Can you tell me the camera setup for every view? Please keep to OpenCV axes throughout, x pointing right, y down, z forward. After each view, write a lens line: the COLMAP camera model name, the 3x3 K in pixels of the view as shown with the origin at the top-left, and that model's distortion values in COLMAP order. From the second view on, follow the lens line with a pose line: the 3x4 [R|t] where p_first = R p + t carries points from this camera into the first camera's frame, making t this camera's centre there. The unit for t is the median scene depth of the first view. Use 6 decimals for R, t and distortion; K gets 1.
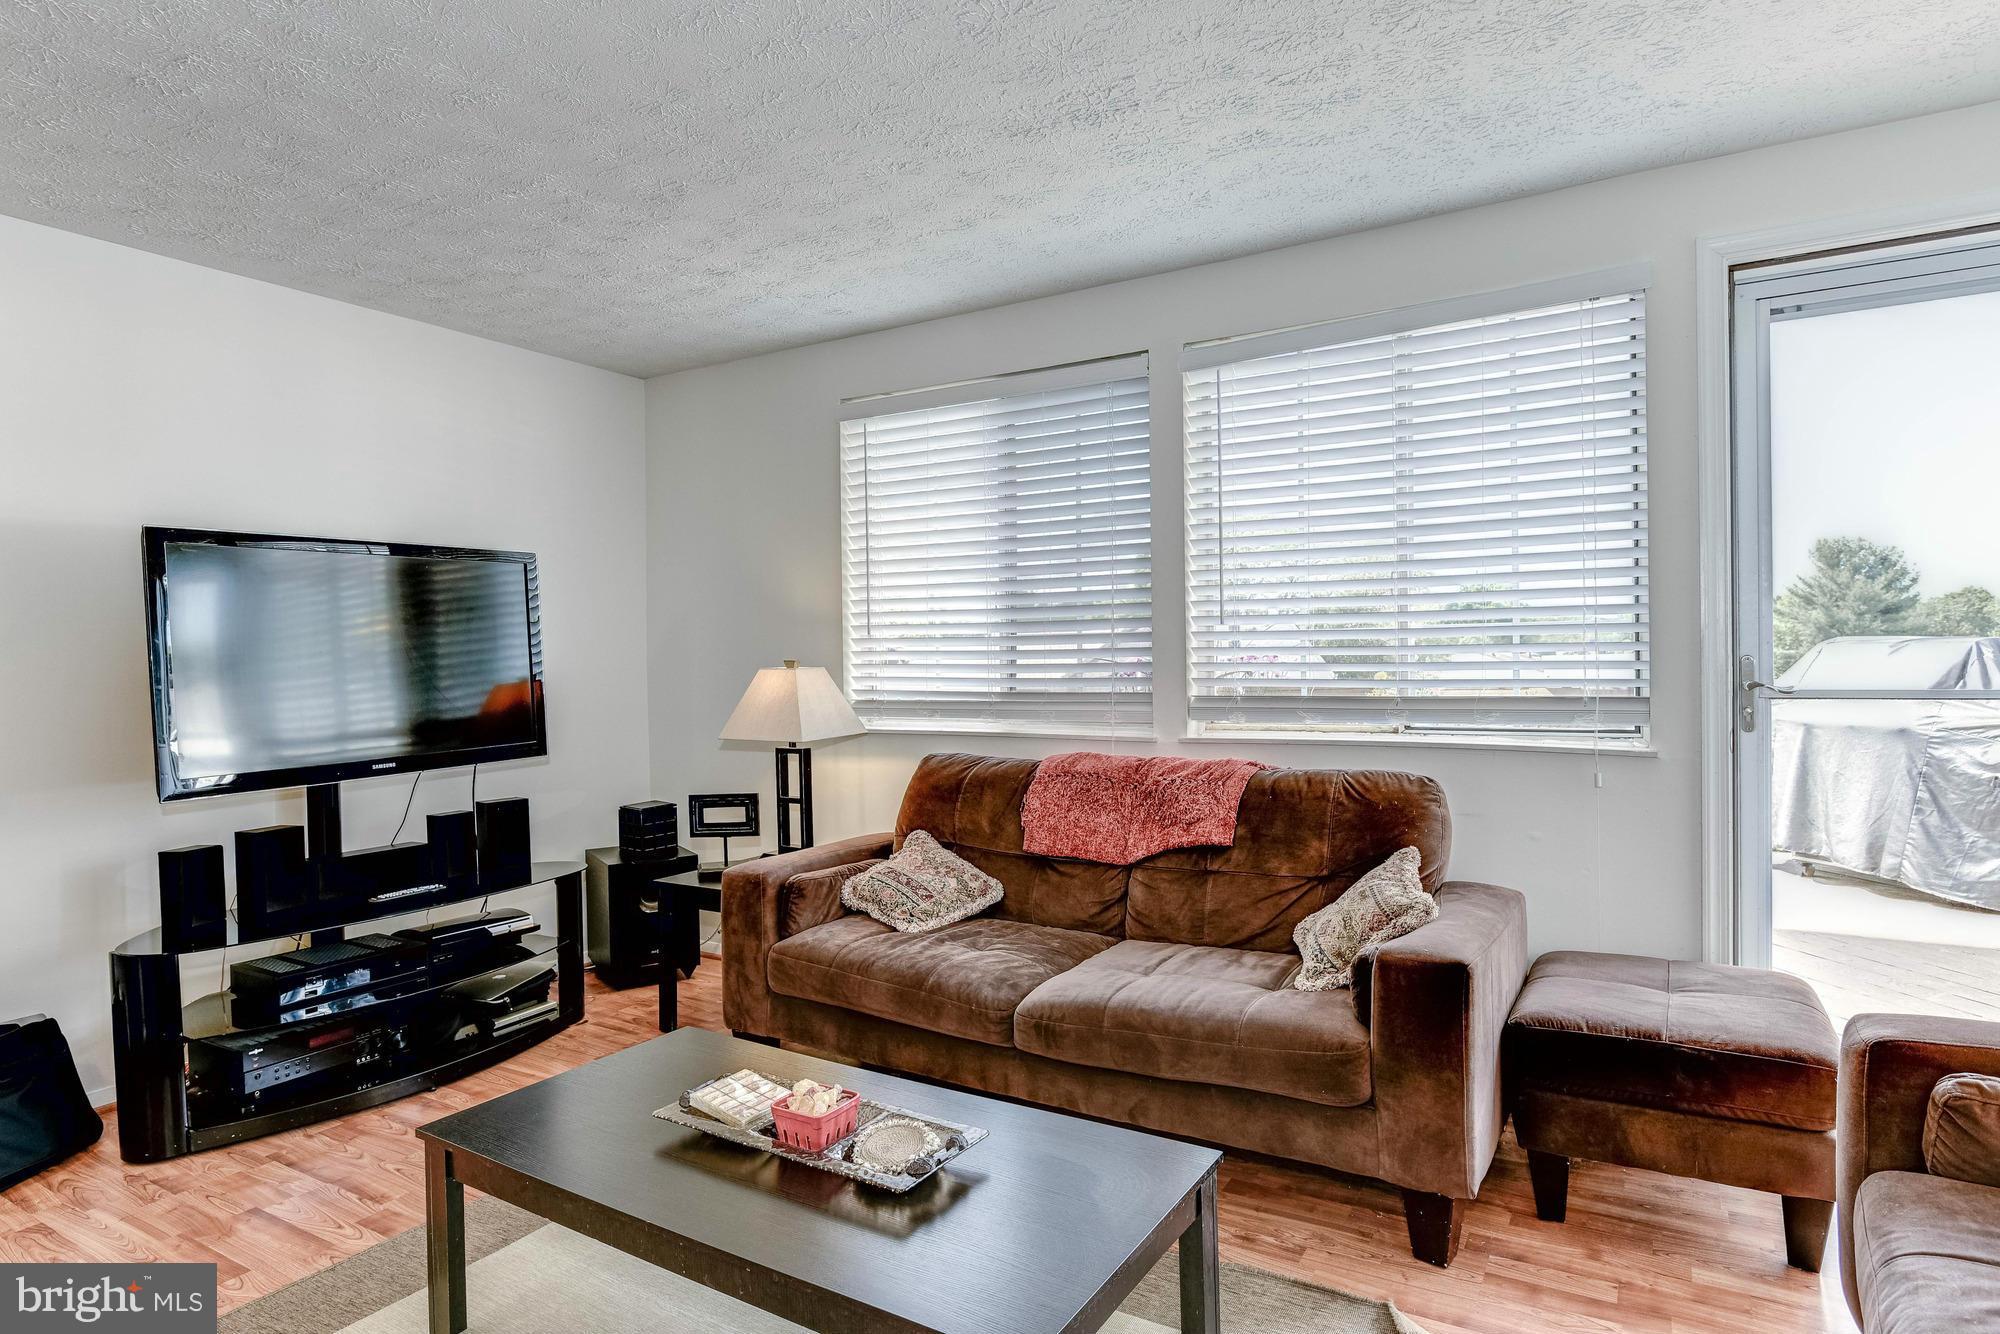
lens RADIAL K [[1091.0, 0, 1007.9], [0, 1091.0, 671.4], [0, 0, 1]] dist [-0.003309, -0.003103]
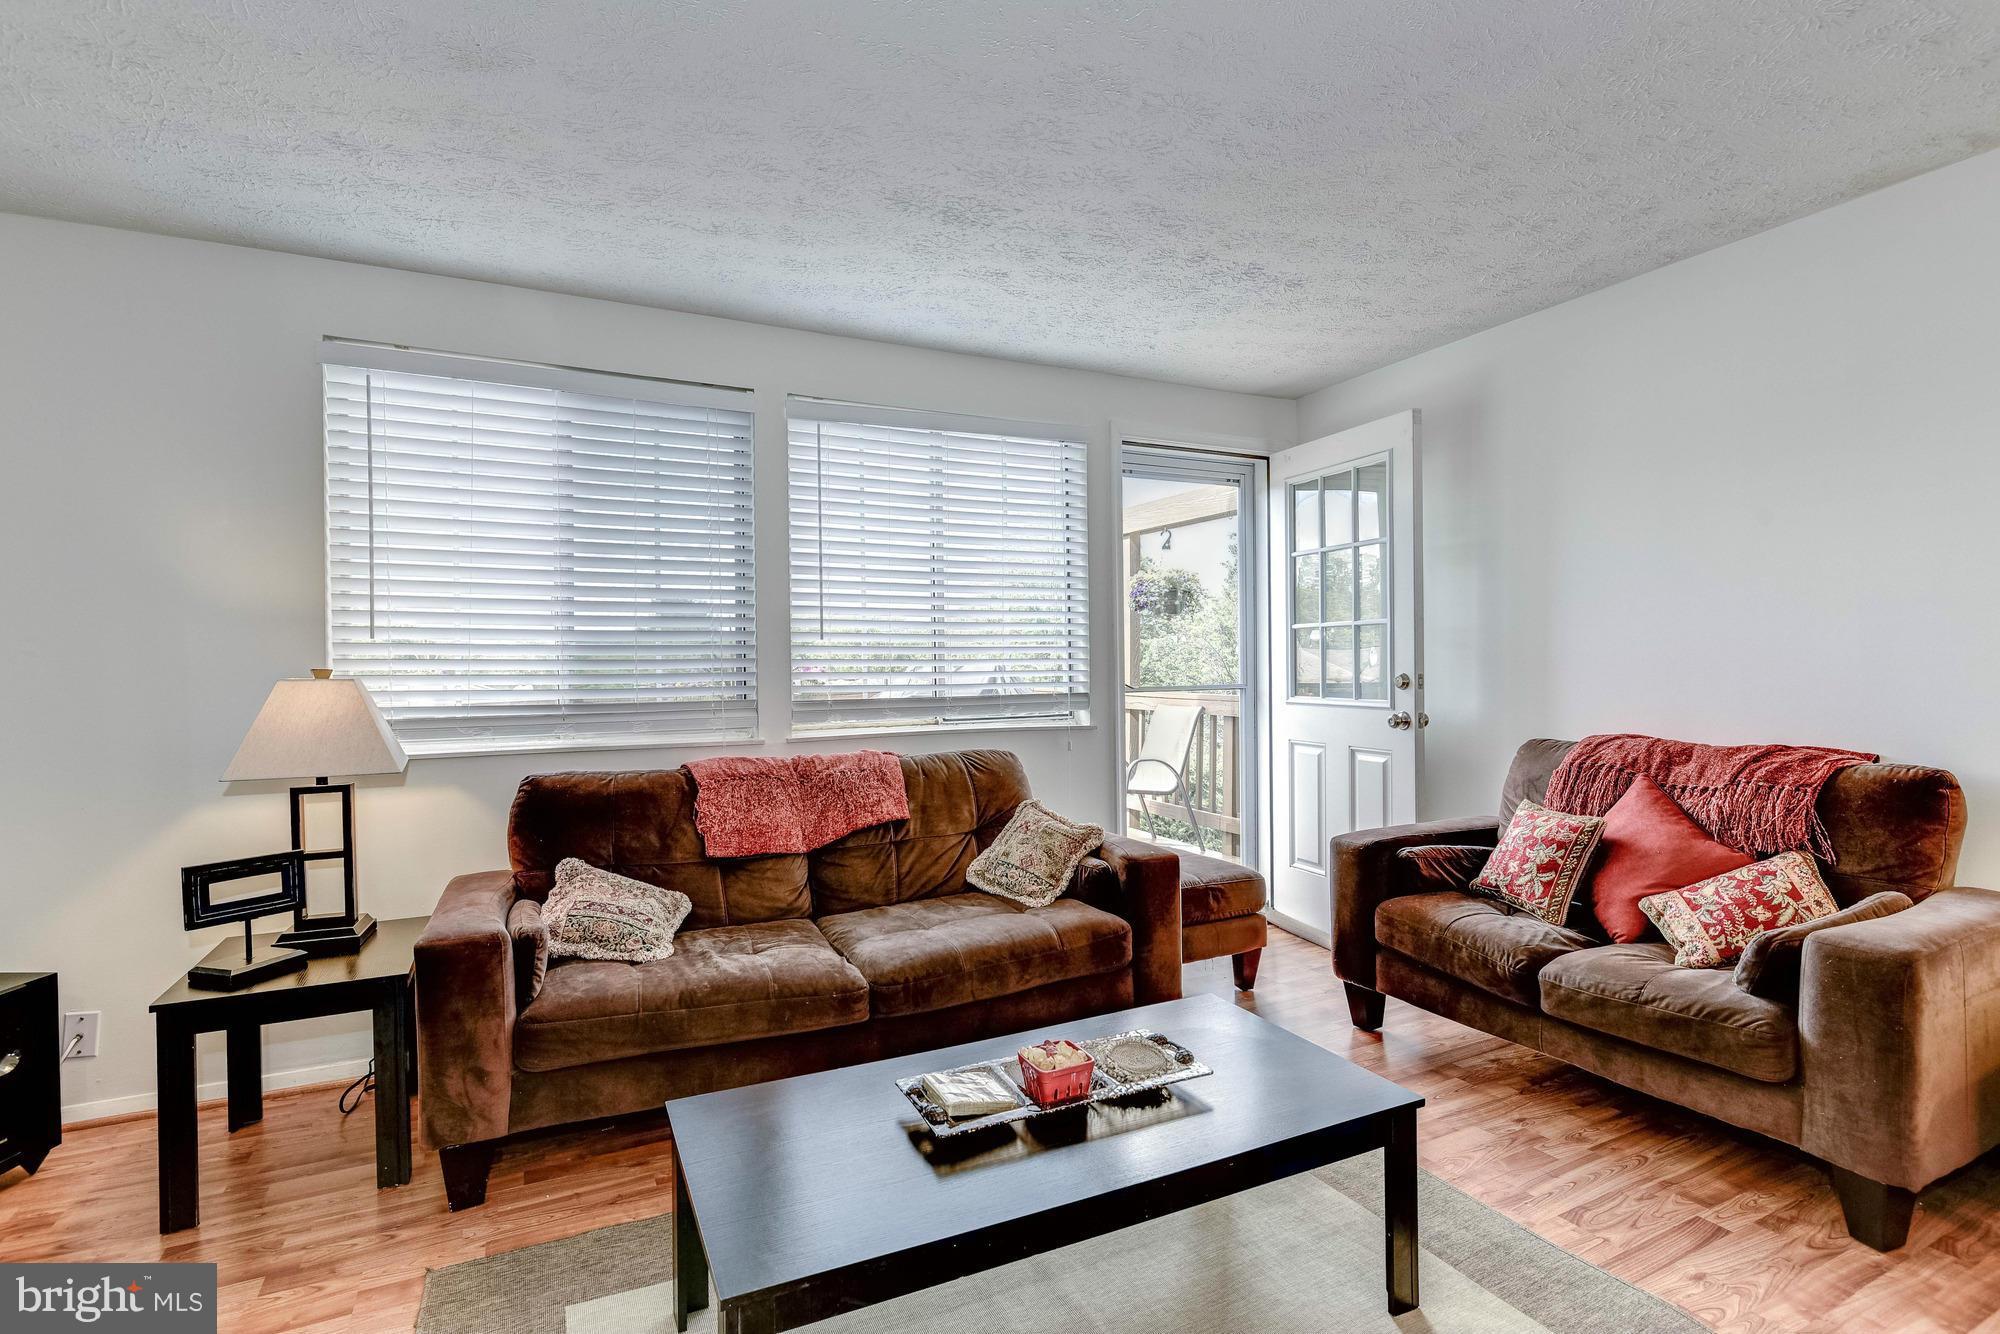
lens RADIAL K [[945.1, 0, 1000.0], [0, 945.1, 667.0], [0, 0, 1]] dist [-0.001435, -0.000798]
pose [[0.537558, 0.010446, 0.843162, -0.575962], [0.015702, 0.999626, -0.022395, 0.012605], [-0.843080, 0.025278, 0.537193, 0.298698]]
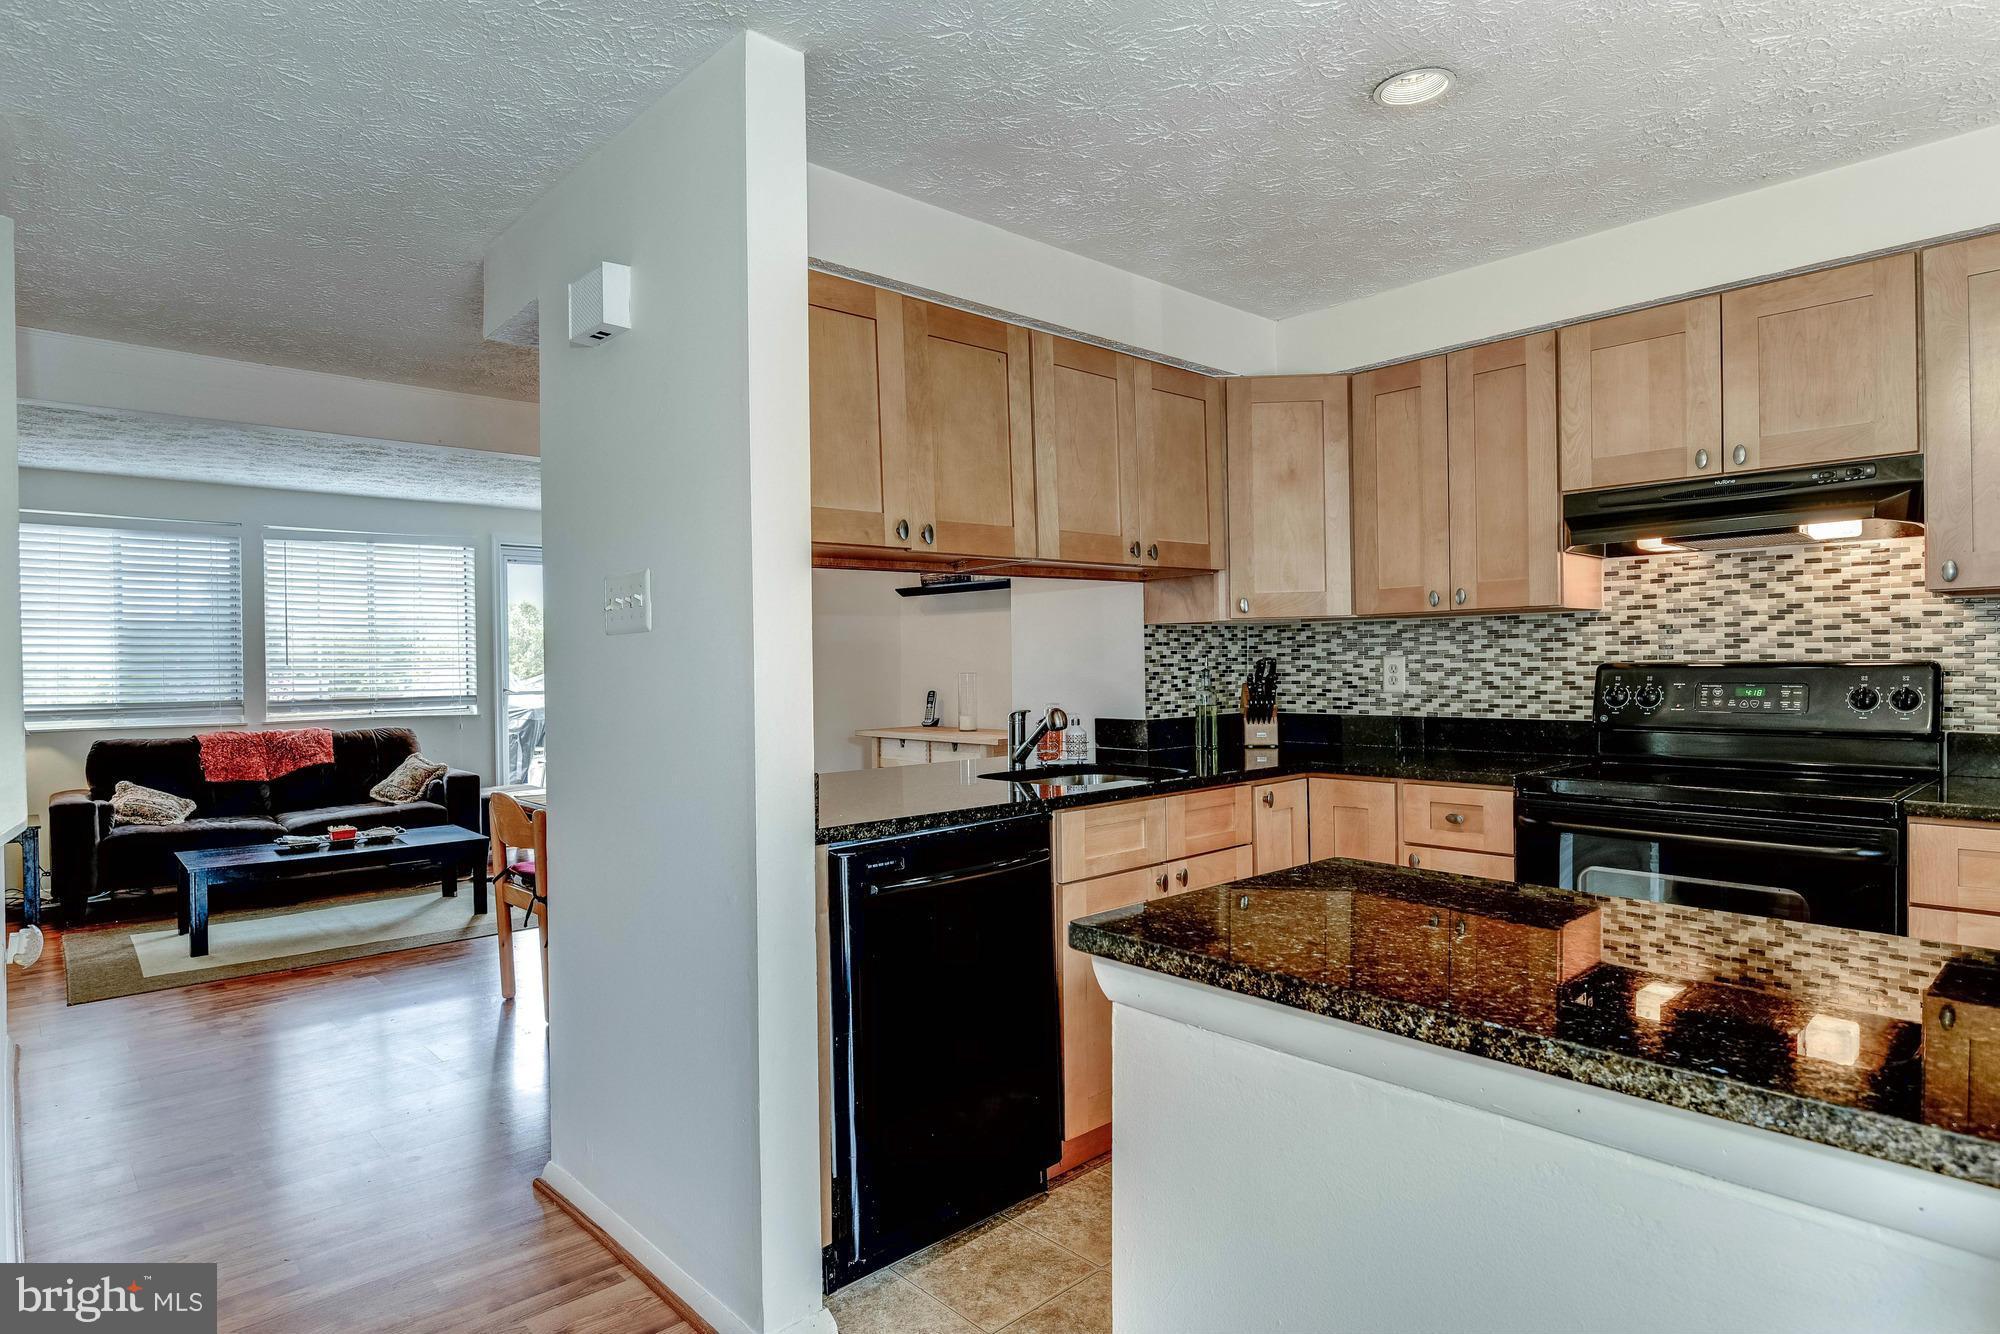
lens RADIAL K [[1091.0, 0, 1007.9], [0, 1091.0, 671.4], [0, 0, 1]] dist [-0.003309, -0.003103]
pose [[0.280432, 0.003358, 0.959868, -1.441624], [0.019293, 0.999772, -0.009134, 0.012075], [-0.959680, 0.021080, 0.280303, -0.914172]]
